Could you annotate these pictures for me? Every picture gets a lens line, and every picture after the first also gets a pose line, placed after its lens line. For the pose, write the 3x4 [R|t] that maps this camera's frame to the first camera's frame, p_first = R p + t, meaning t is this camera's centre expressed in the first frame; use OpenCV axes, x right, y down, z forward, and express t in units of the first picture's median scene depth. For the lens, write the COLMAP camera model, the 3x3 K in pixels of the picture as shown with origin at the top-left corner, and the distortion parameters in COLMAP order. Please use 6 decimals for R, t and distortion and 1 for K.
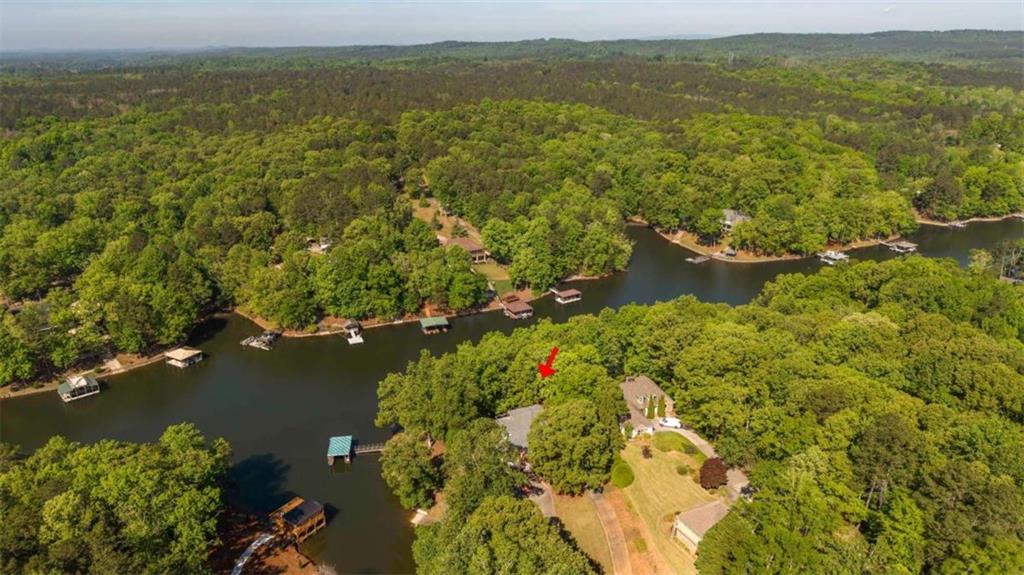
lens RADIAL K [[669.4, 0, 518.4], [0, 669.4, 283.7], [0, 0, 1]] dist [0.019056, -0.011773]
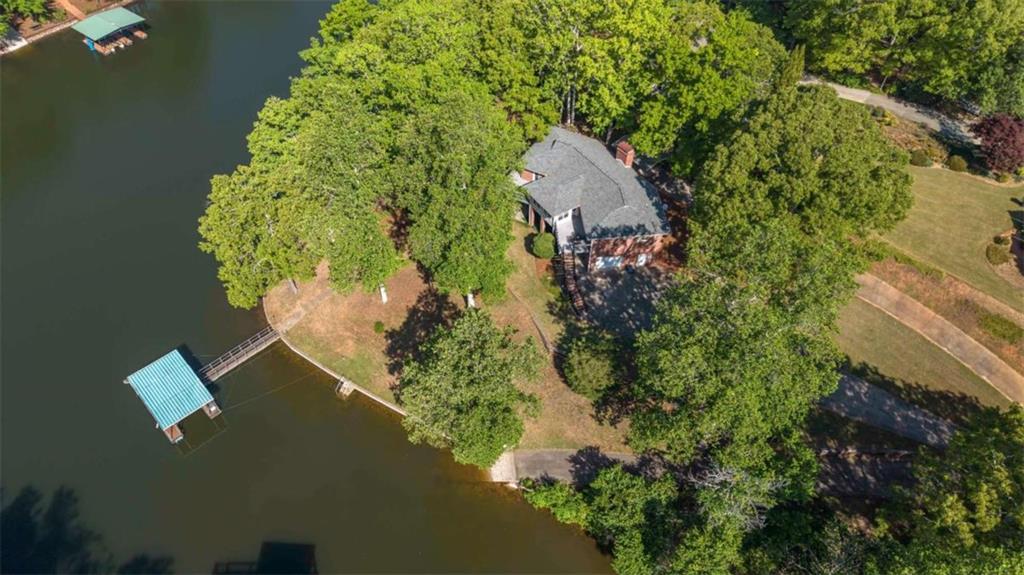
lens RADIAL K [[669.4, 0, 507.2], [0, 669.4, 289.9], [0, 0, 1]] dist [0.019056, -0.011773]
pose [[0.815384, -0.428386, 0.389402, -0.128415], [0.181416, 0.827831, 0.530833, 0.009518], [-0.549761, -0.362189, 0.752717, 0.337346]]
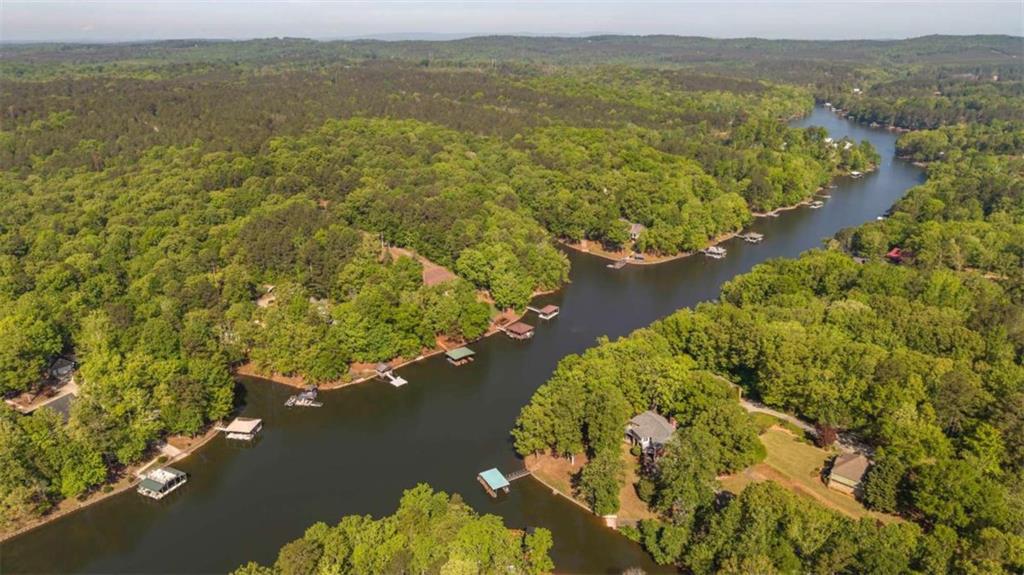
lens RADIAL K [[669.4, 0, 507.6], [0, 669.4, 284.0], [0, 0, 1]] dist [0.019056, -0.011773]
pose [[0.934189, -0.115434, 0.337589, -0.320395], [0.114109, 0.993182, 0.023838, -0.055358], [-0.338039, 0.016253, 0.940992, -0.028803]]
